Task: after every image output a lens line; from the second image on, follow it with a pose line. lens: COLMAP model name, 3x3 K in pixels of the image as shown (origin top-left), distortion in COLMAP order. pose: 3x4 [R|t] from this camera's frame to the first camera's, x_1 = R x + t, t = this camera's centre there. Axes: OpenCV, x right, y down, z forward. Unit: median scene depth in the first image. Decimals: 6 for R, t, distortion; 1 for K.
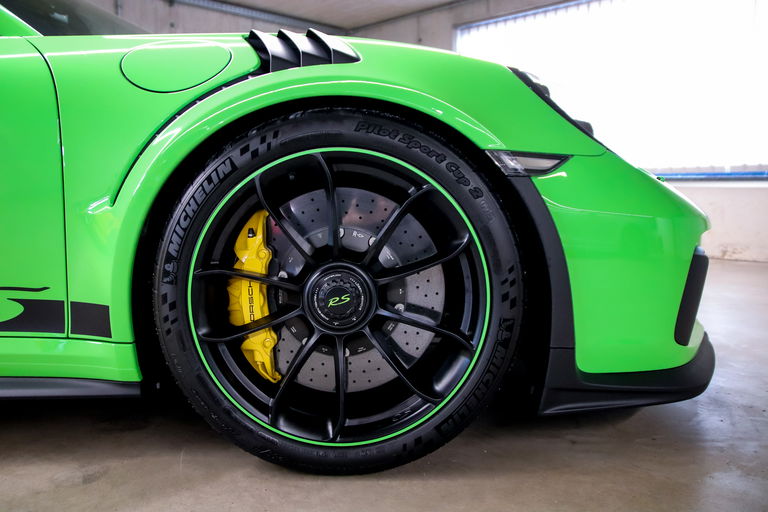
lens RADIAL K [[603.4, 0, 384.0], [0, 603.4, 256.0], [0, 0, 1]] dist [-0.134833, 0.119205]
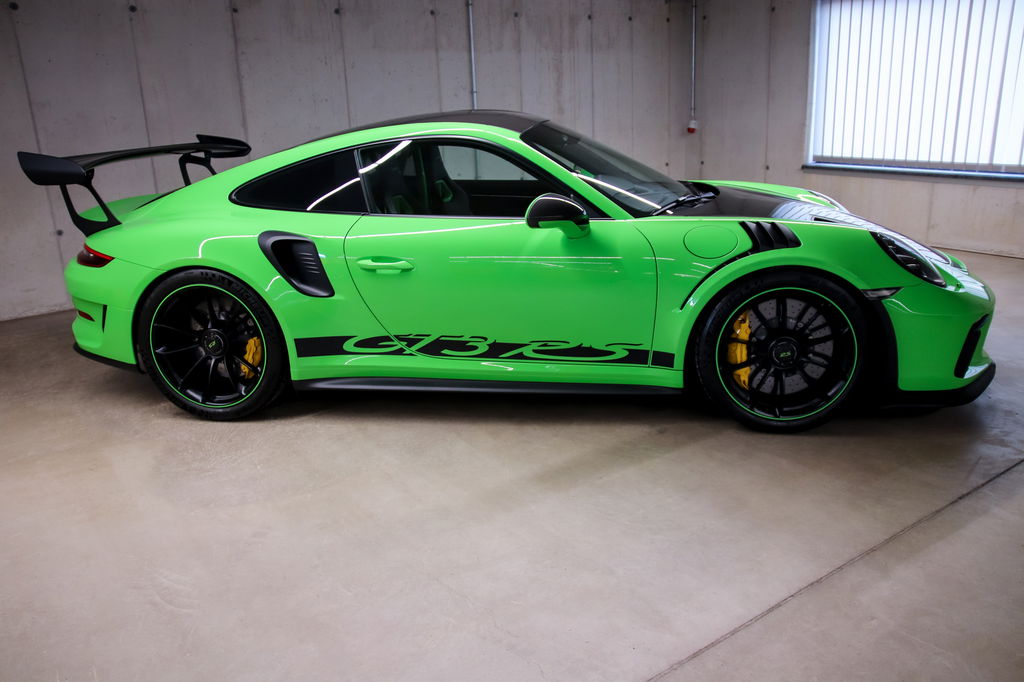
lens RADIAL K [[804.5, 0, 512.0], [0, 804.5, 341.0], [0, 0, 1]] dist [-0.134833, 0.119205]
pose [[0.981147, 0.025595, -0.191563, -0.484341], [0.009805, 0.983323, 0.181603, -0.492410], [0.193016, -0.180058, 0.964533, -1.904491]]
